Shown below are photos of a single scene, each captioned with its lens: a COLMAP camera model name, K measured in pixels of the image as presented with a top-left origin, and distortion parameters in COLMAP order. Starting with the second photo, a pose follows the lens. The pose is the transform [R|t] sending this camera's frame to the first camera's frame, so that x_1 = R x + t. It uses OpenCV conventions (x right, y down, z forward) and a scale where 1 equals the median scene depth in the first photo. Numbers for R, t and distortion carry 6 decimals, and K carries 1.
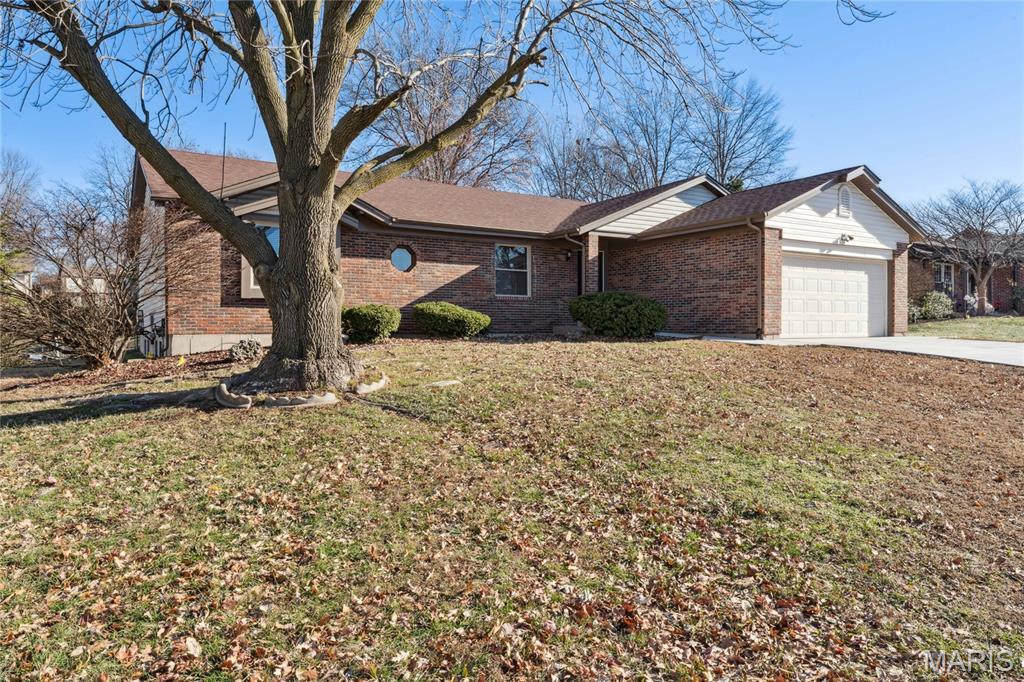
lens RADIAL K [[709.1, 0, 511.9], [0, 709.1, 338.8], [0, 0, 1]] dist [0.000720, 0.000240]
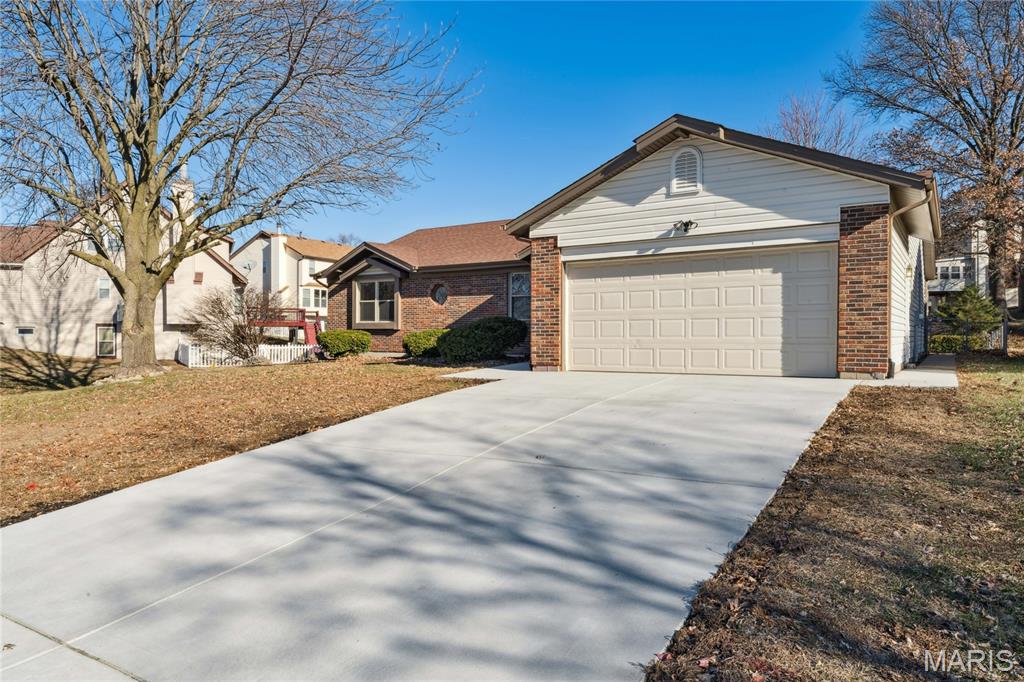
lens RADIAL K [[709.1, 0, 512.0], [0, 709.1, 338.7], [0, 0, 1]] dist [0.000720, 0.000240]
pose [[0.373357, 0.007212, -0.927660, 1.051662], [-0.008985, 0.999951, 0.004158, -0.037974], [0.927644, 0.006783, 0.373404, 0.613516]]
